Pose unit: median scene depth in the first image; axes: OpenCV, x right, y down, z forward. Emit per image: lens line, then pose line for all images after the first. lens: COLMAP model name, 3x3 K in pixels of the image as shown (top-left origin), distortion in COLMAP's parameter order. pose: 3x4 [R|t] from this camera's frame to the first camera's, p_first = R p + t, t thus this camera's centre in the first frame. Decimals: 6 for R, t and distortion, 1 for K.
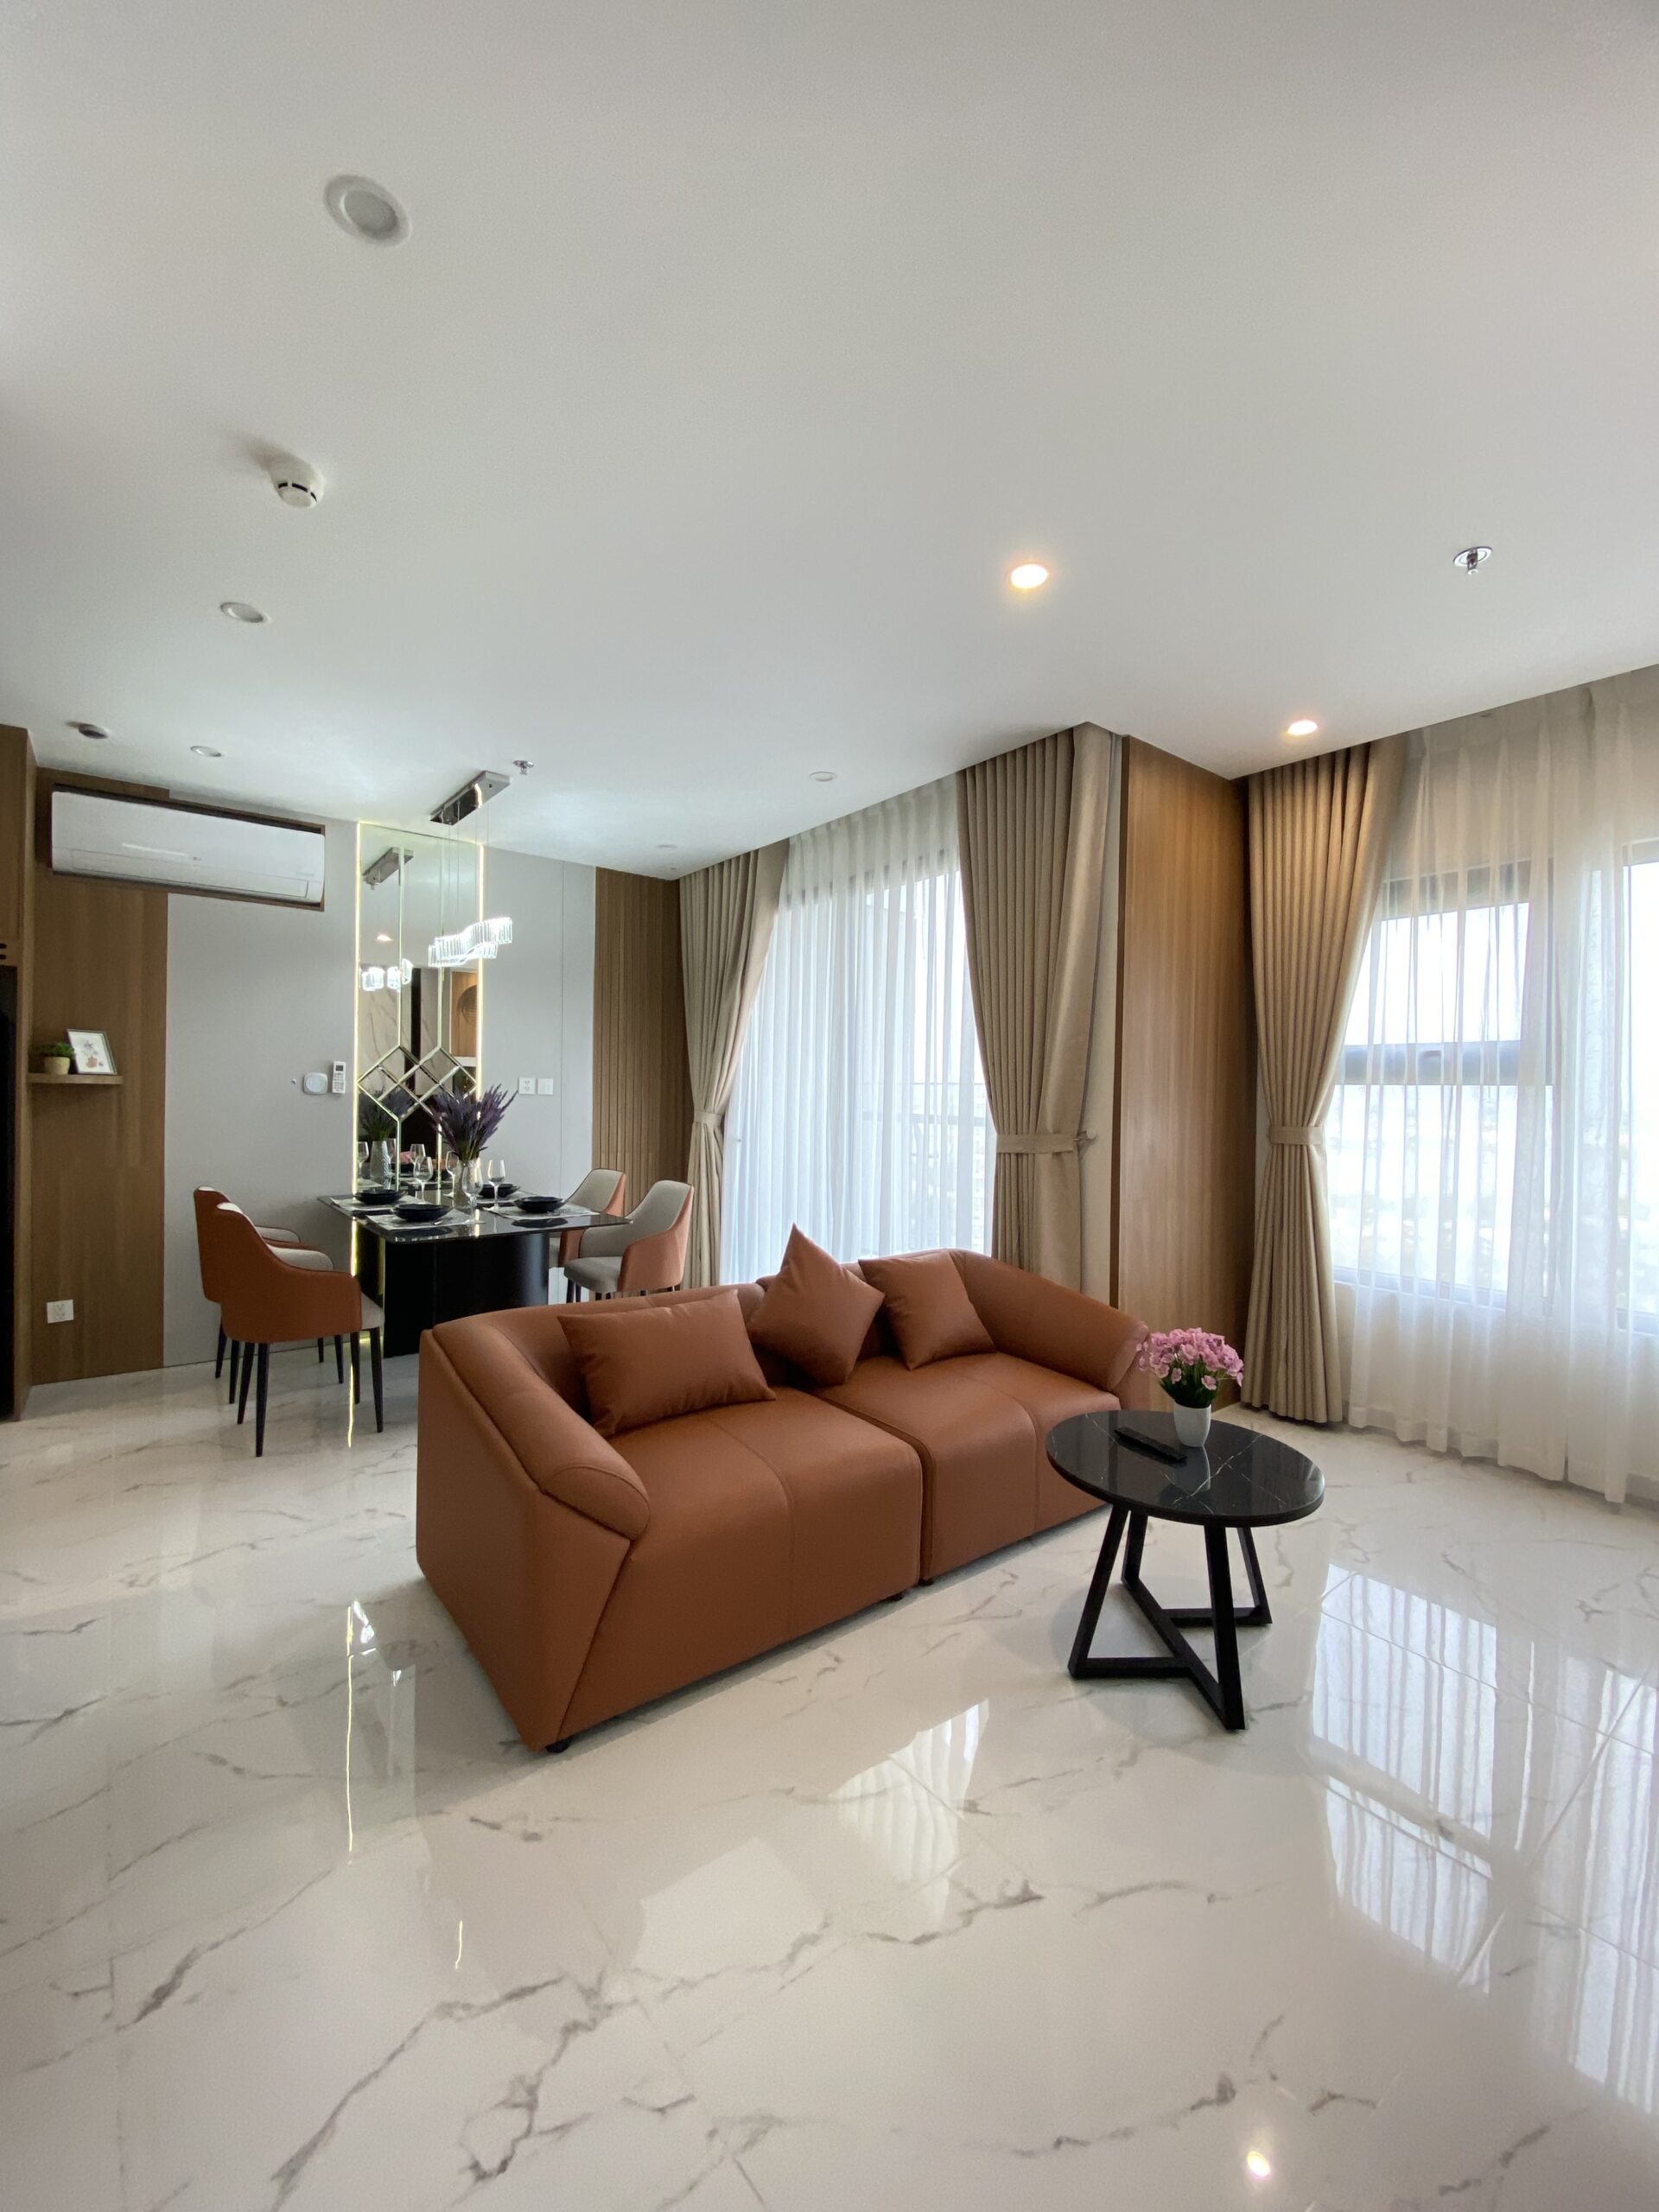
lens RADIAL K [[903.2, 0, 830.0], [0, 903.2, 1100.8], [0, 0, 1]] dist [0.015344, -0.011644]
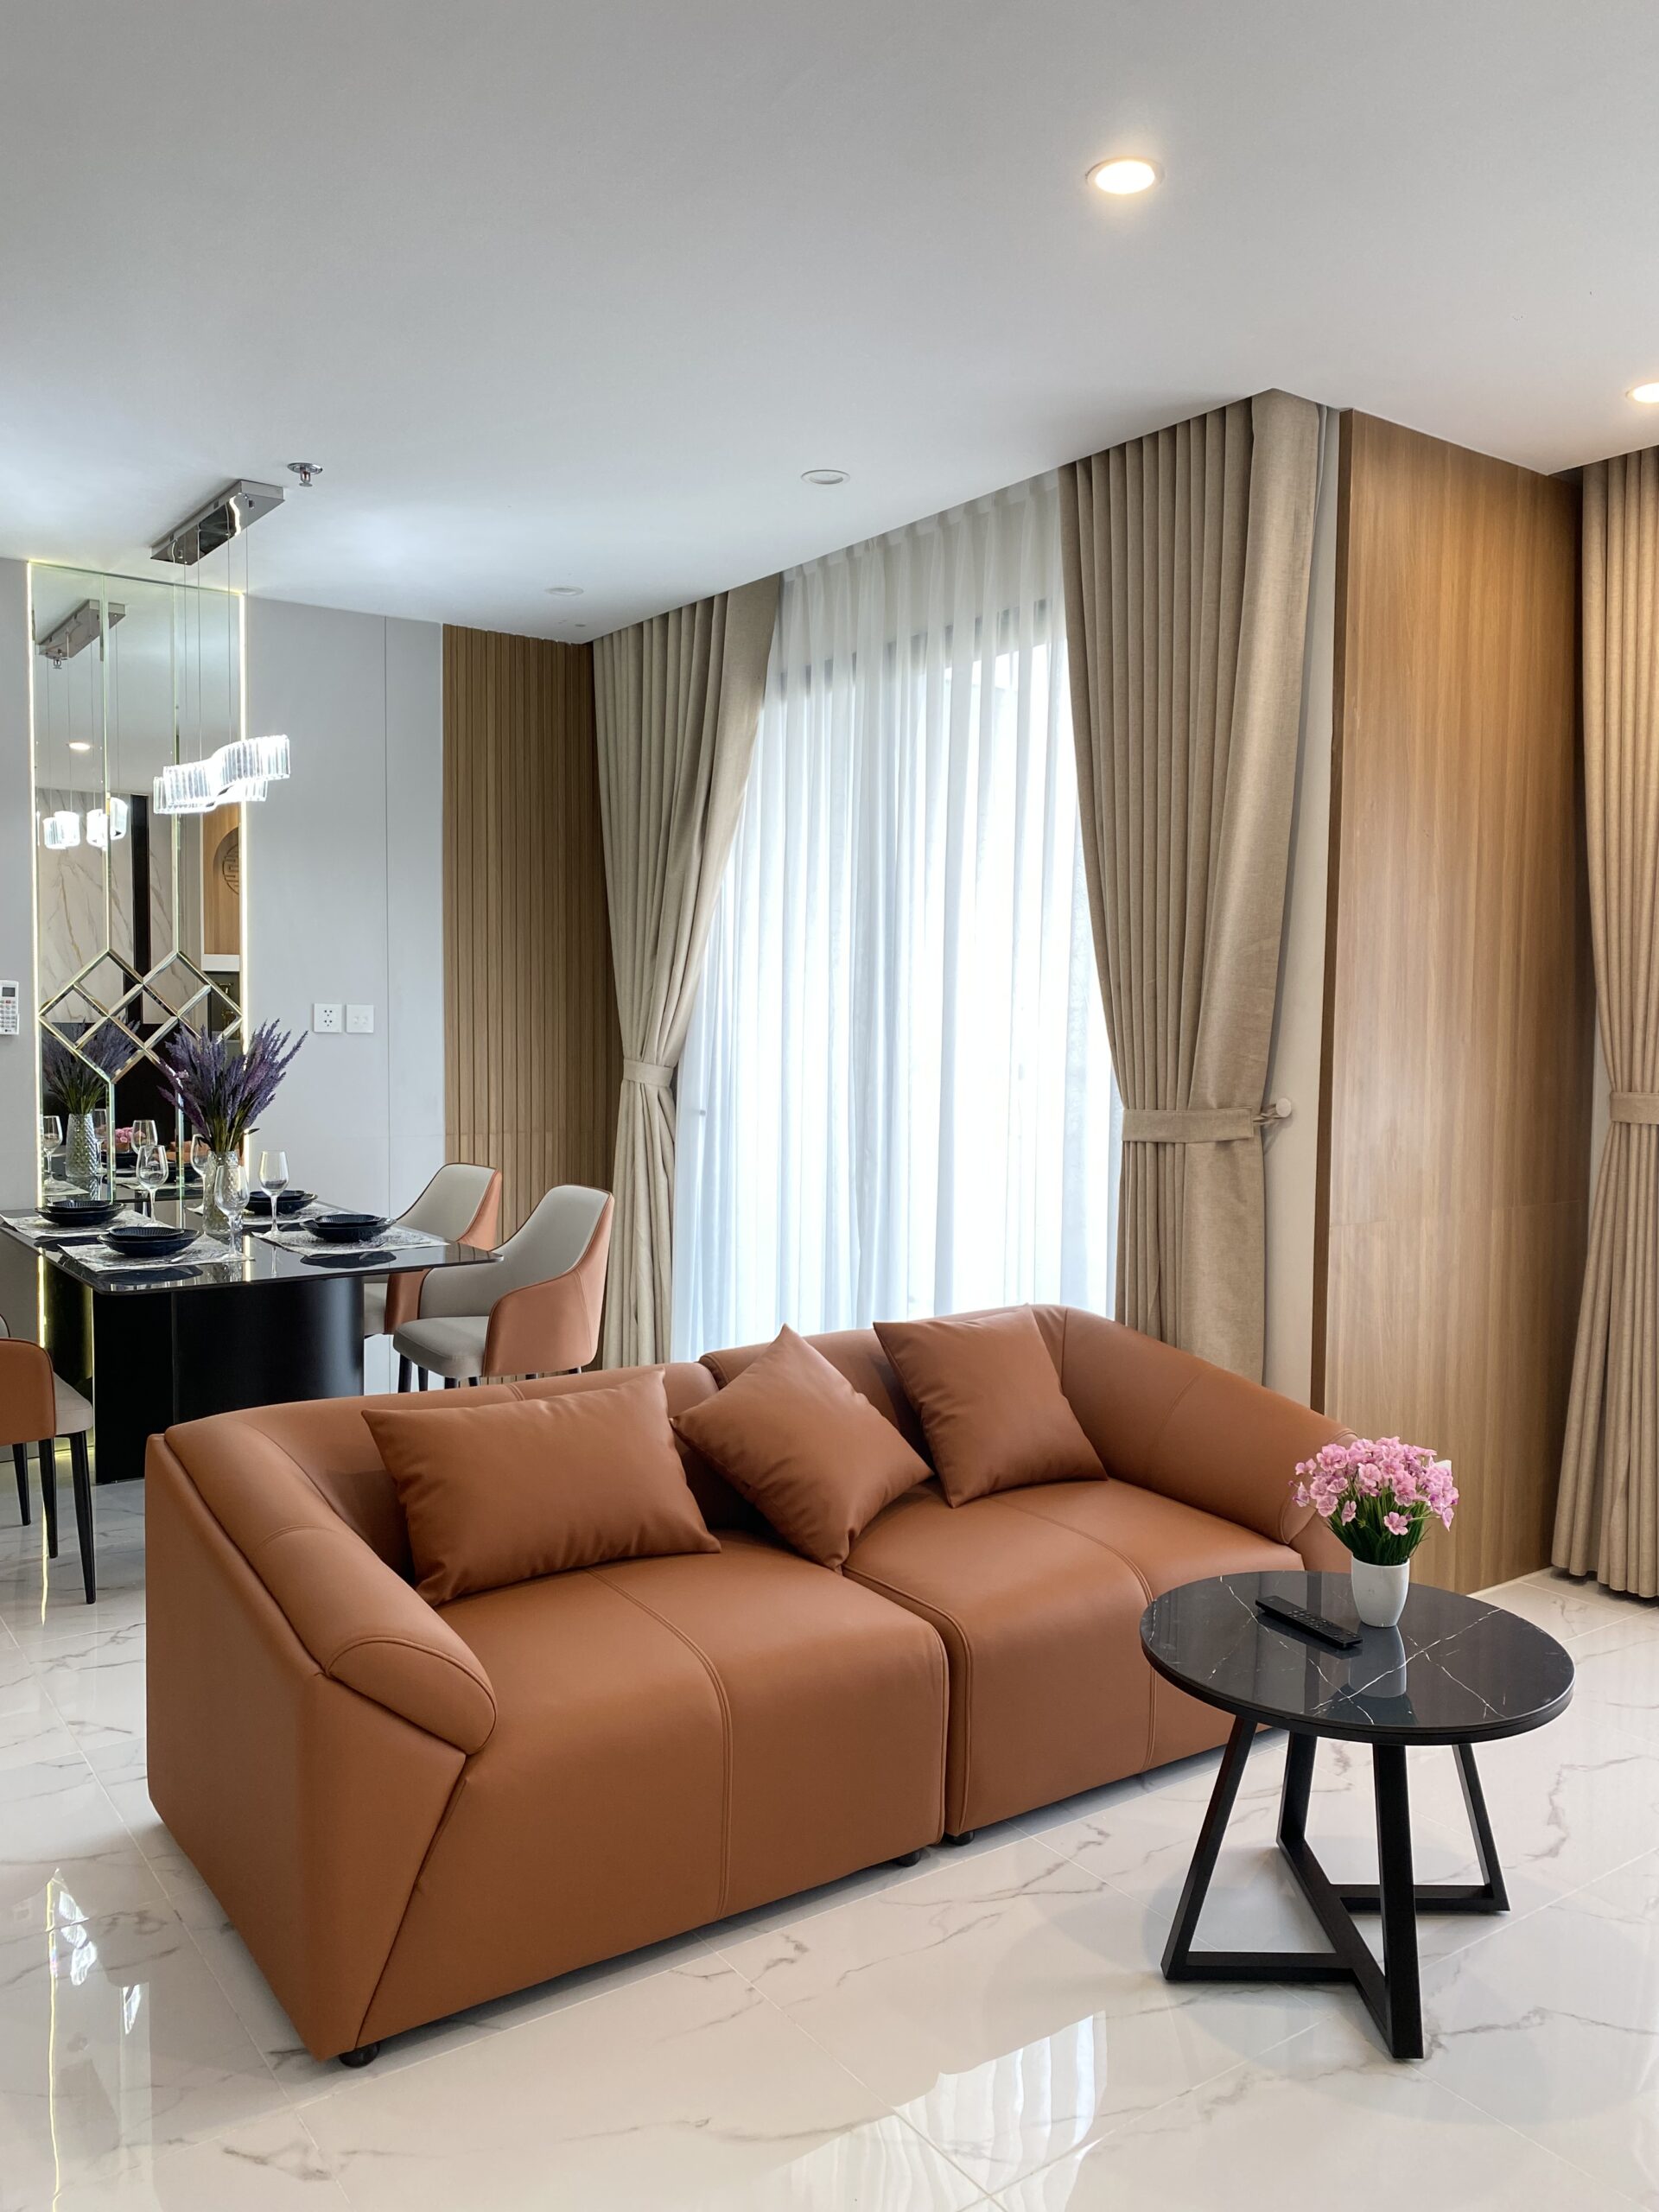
lens RADIAL K [[1707.5, 0, 852.3], [0, 1707.5, 1106.5], [0, 0, 1]] dist [0.010890, -0.004885]
pose [[0.999184, -0.002217, -0.040334, 0.054719], [0.004246, 0.998727, 0.050270, -0.019412], [0.040172, -0.050400, 0.997921, -0.095294]]
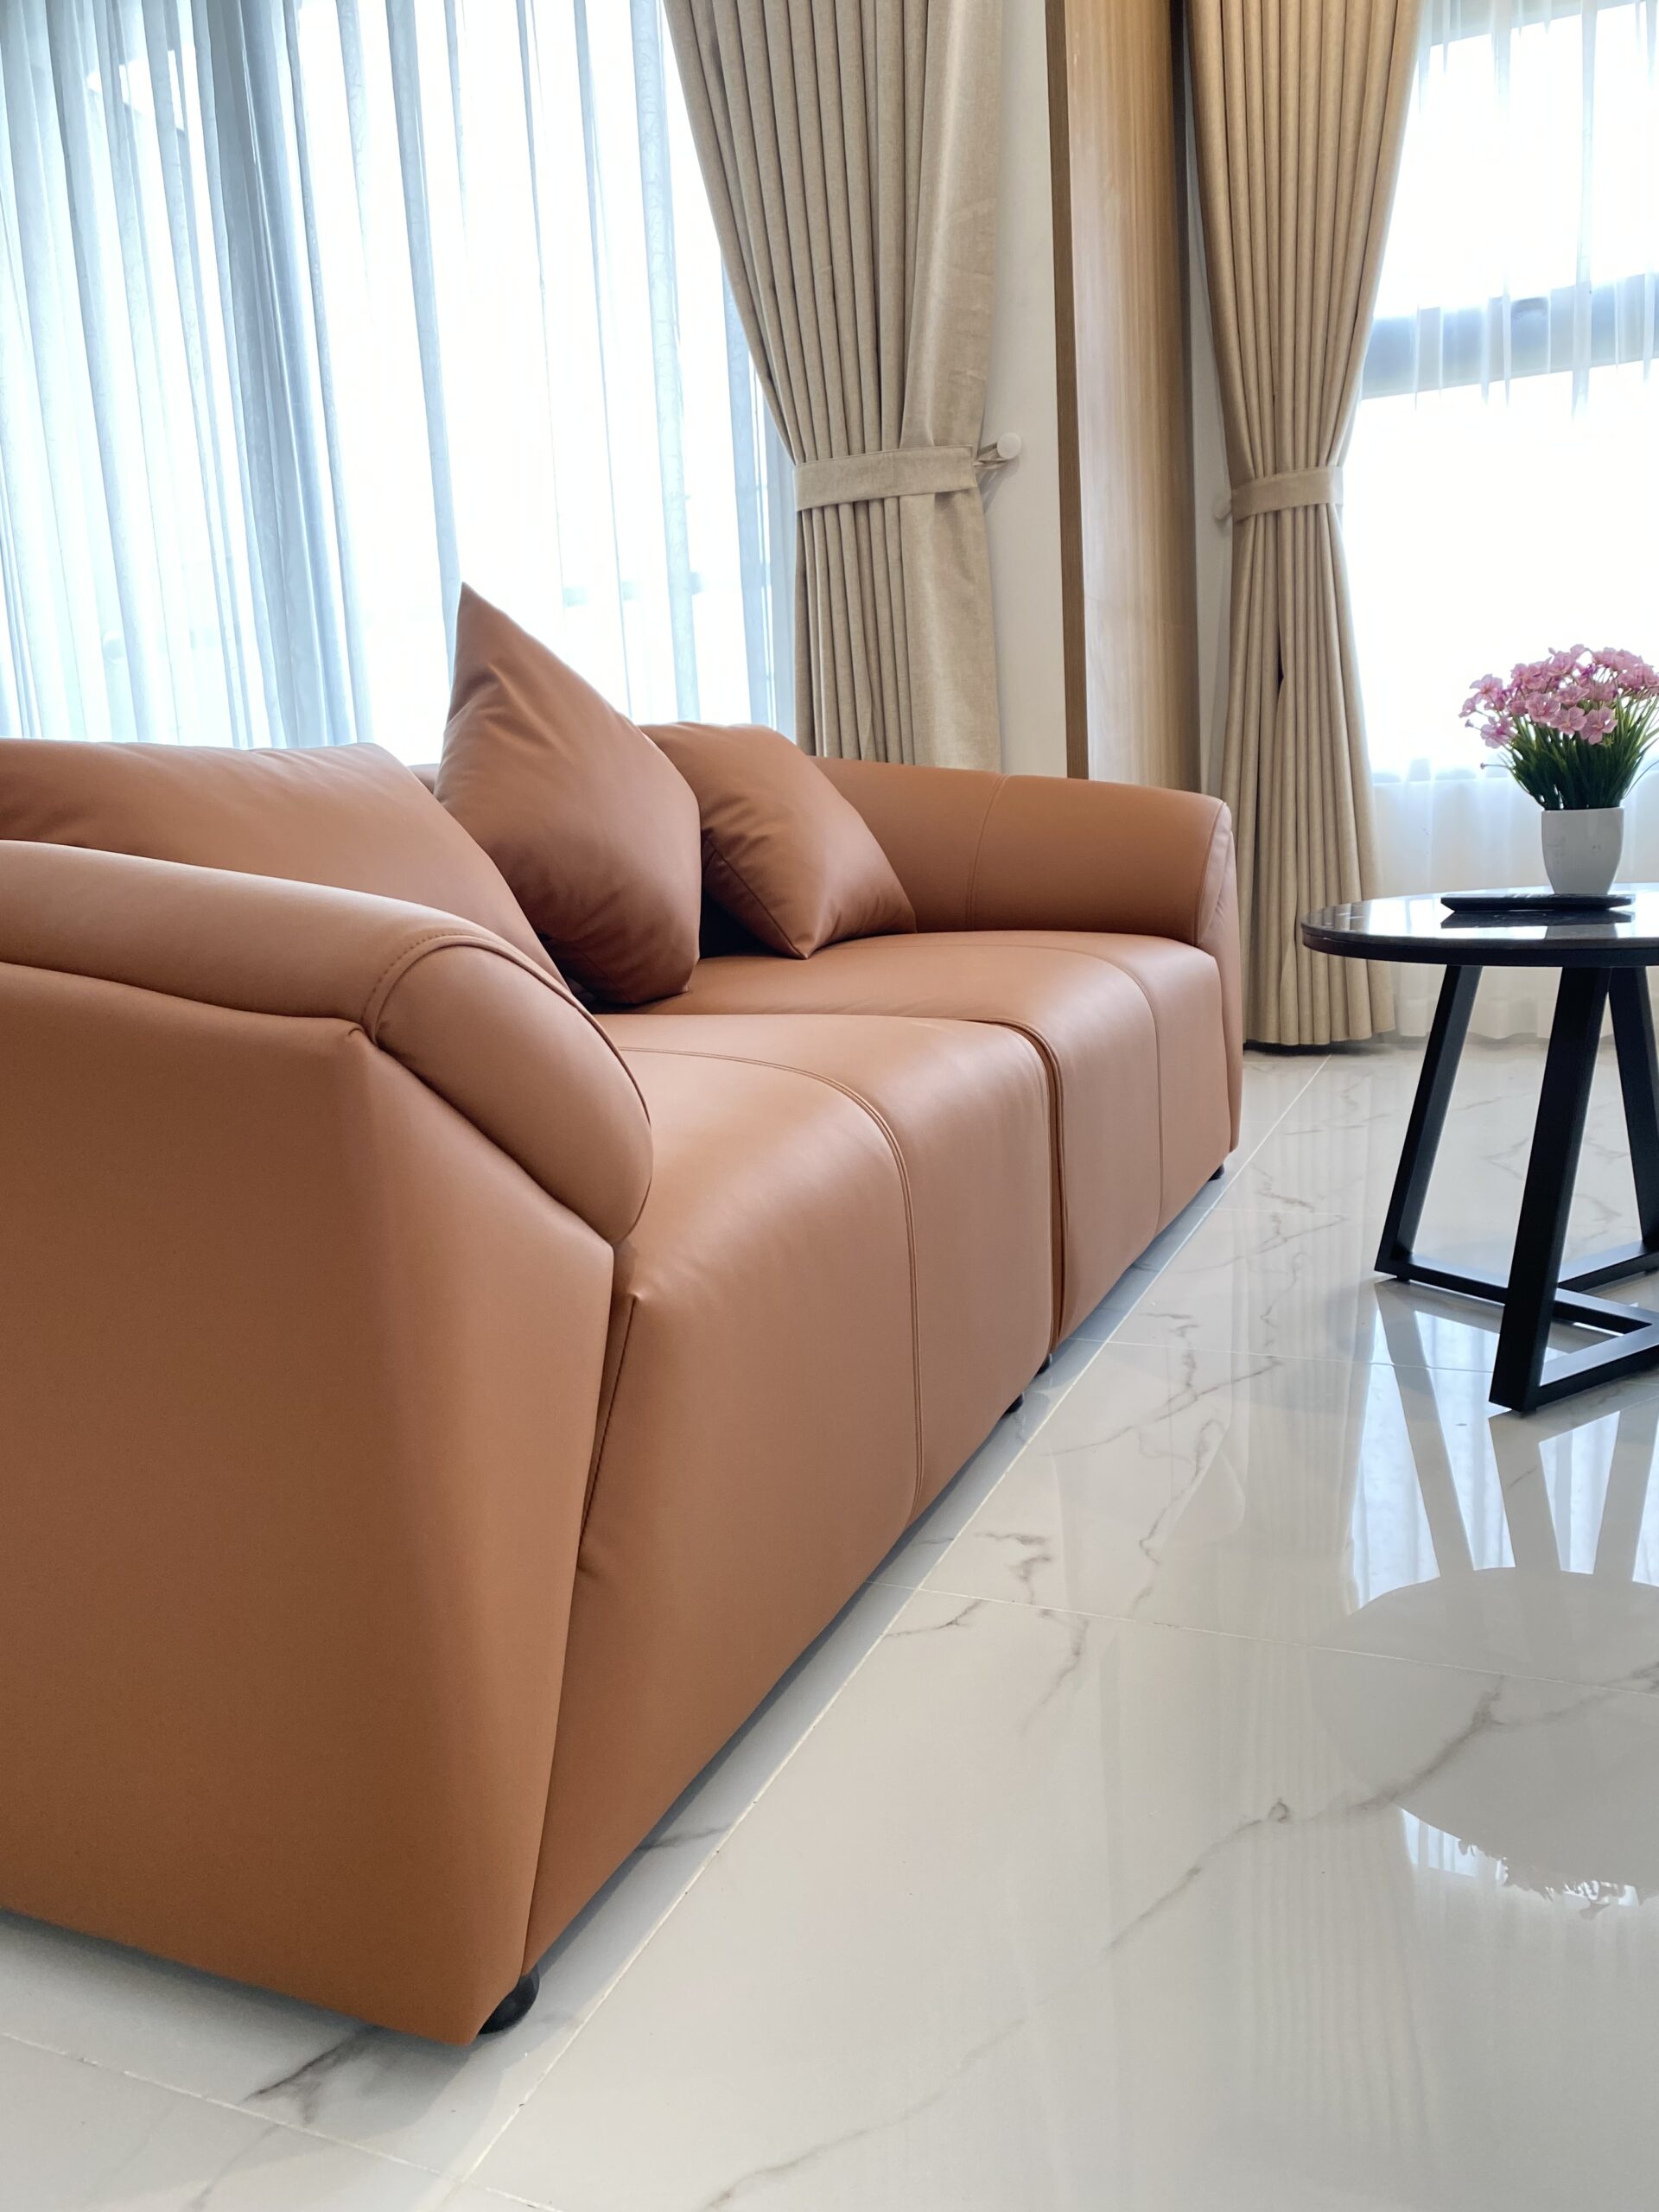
lens RADIAL K [[1707.5, 0, 848.1], [0, 1707.5, 1076.2], [0, 0, 1]] dist [0.010890, -0.004885]
pose [[0.869721, -0.149714, 0.470289, -0.203630], [0.078300, 0.982668, 0.168025, 0.180882], [-0.487293, -0.109311, 0.866370, 0.269305]]
